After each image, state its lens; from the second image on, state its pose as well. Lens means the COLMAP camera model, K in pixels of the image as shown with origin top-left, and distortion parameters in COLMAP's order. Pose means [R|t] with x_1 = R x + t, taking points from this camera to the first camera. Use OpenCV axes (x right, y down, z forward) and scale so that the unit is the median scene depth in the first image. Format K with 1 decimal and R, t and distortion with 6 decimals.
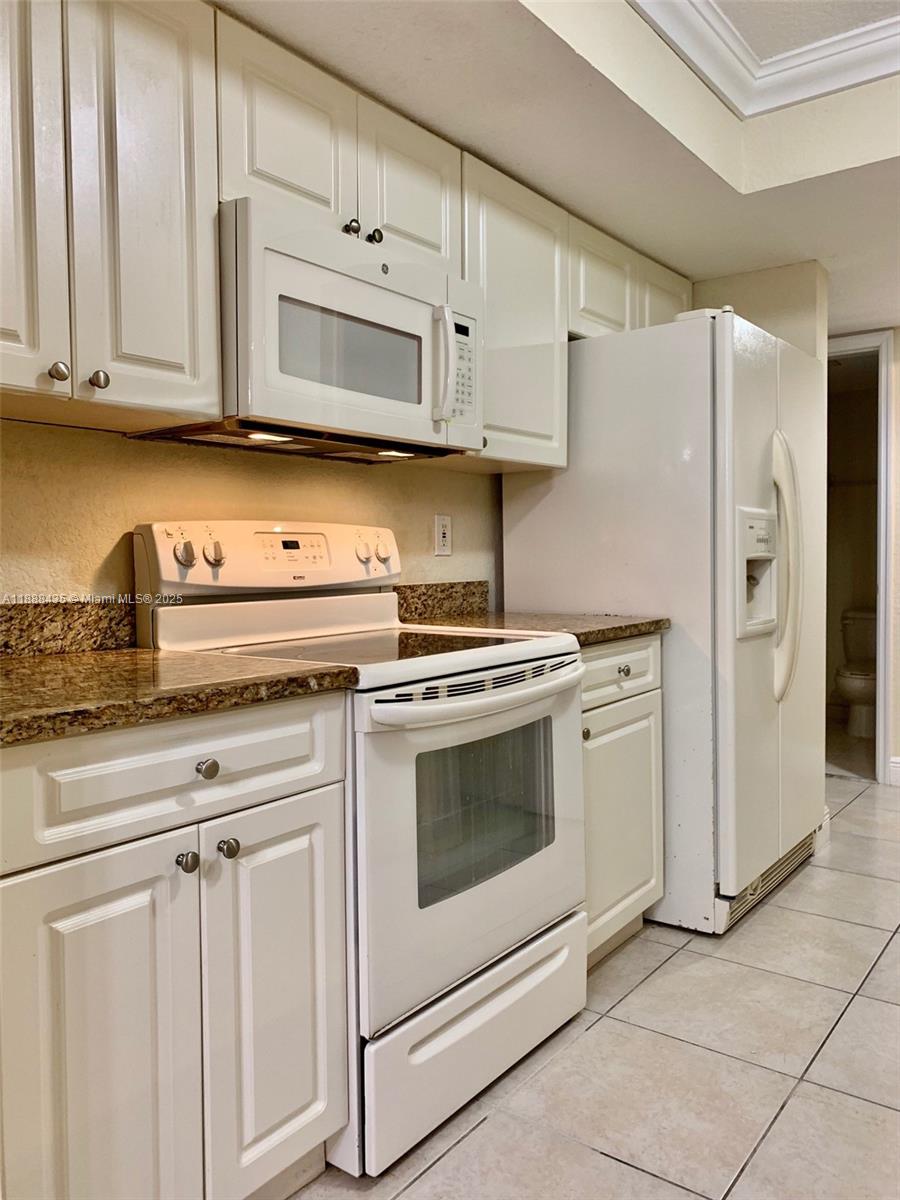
lens RADIAL K [[907.0, 0, 450.0], [0, 907.0, 600.0], [0, 0, 1]] dist [0.041615, -0.053482]
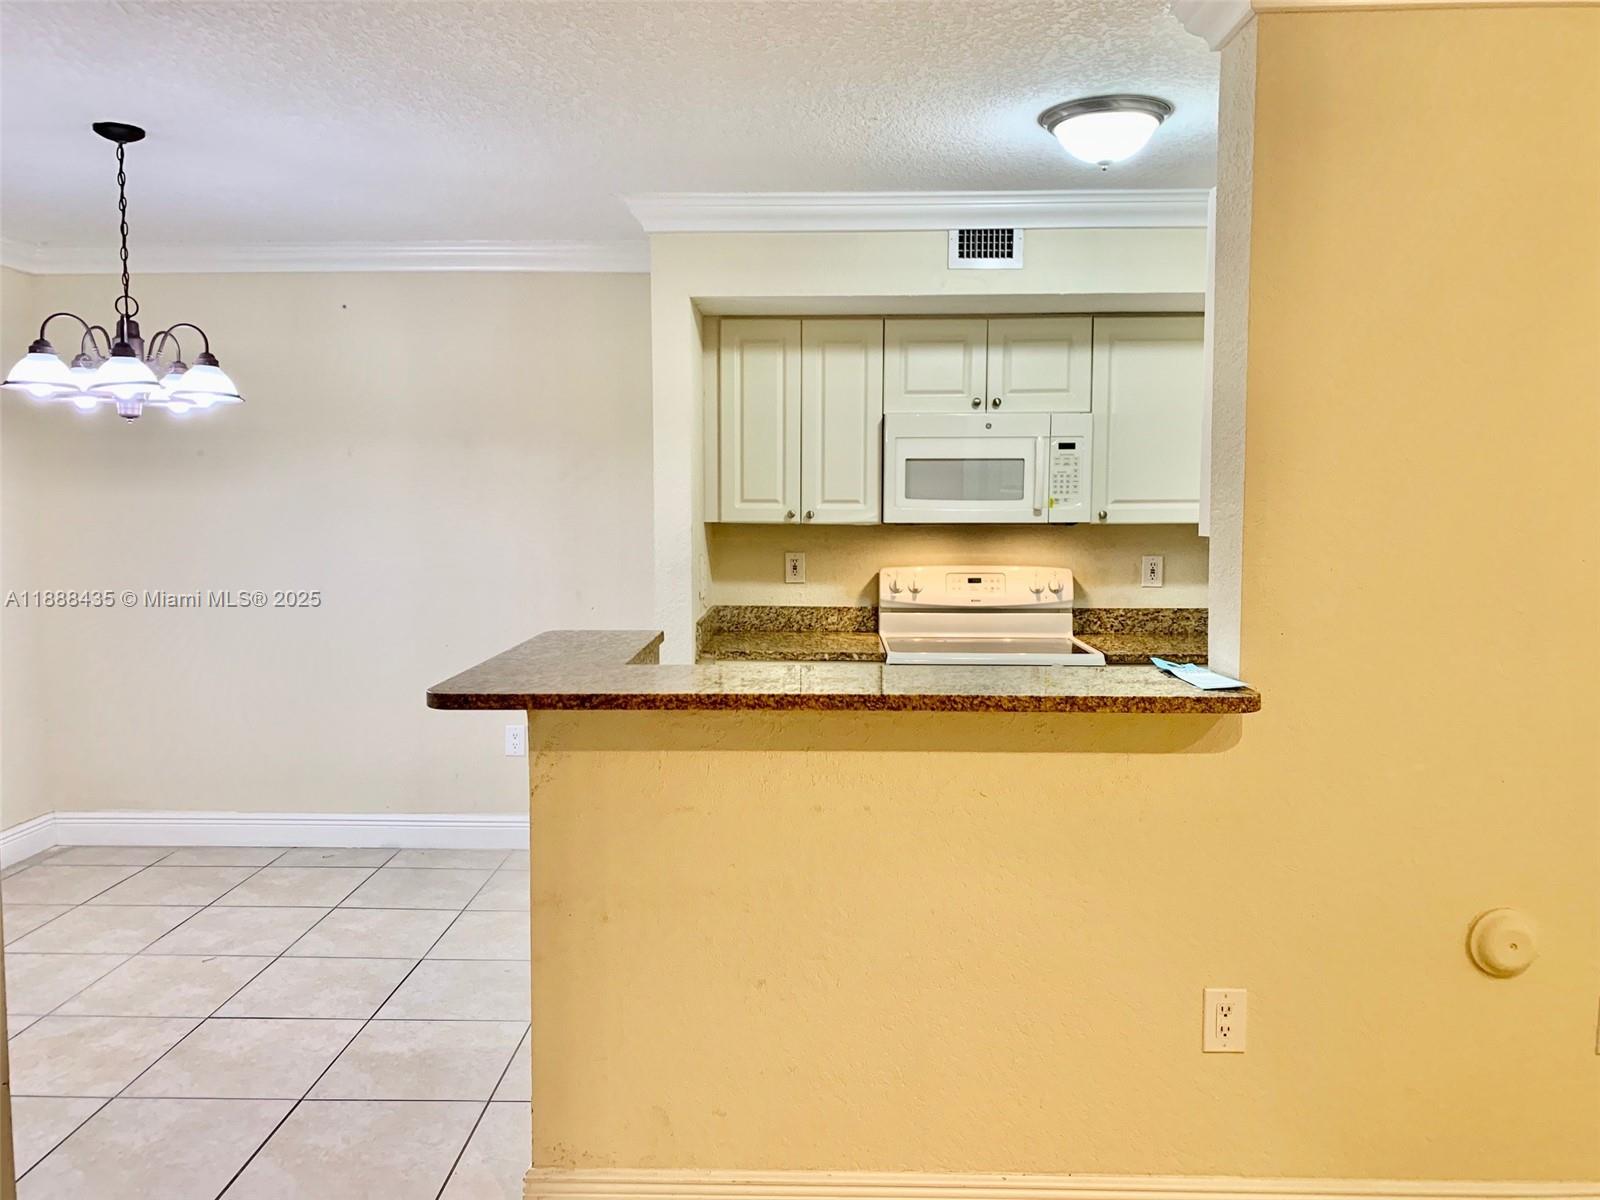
lens RADIAL K [[1199.3, 0, 800.0], [0, 1199.3, 600.0], [0, 0, 1]] dist [0.121400, -0.303413]
pose [[0.586198, 0.079677, -0.806241, 1.421240], [-0.049104, 0.996817, 0.062808, -0.148925], [0.808679, 0.002772, 0.588244, -0.551578]]
